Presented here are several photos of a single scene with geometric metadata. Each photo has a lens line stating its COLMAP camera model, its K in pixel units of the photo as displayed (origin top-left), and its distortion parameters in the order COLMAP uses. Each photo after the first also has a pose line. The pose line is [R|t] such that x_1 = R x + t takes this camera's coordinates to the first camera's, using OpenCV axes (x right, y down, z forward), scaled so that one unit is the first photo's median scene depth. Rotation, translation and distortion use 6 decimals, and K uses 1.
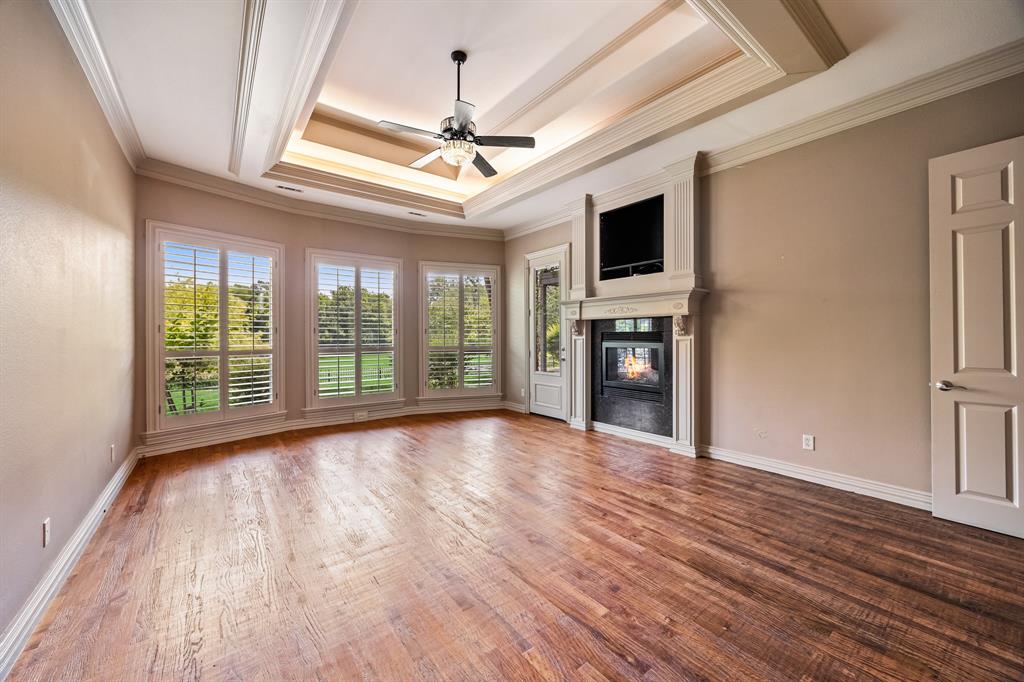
lens RADIAL K [[396.2, 0, 514.1], [0, 396.2, 335.4], [0, 0, 1]] dist [-0.001431, -0.000171]
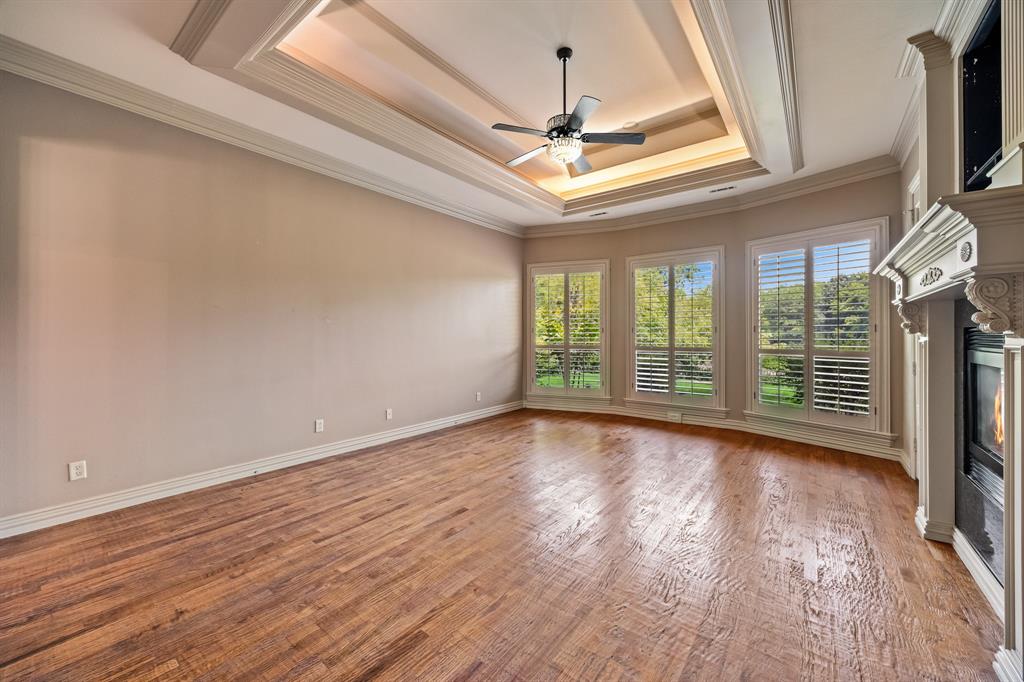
lens RADIAL K [[396.2, 0, 514.1], [0, 396.2, 335.4], [0, 0, 1]] dist [-0.001431, -0.000171]
pose [[0.252638, 0.004754, -0.967549, 0.565289], [0.001614, 0.999984, 0.005334, -0.004263], [0.967559, -0.002909, 0.252627, 0.452726]]
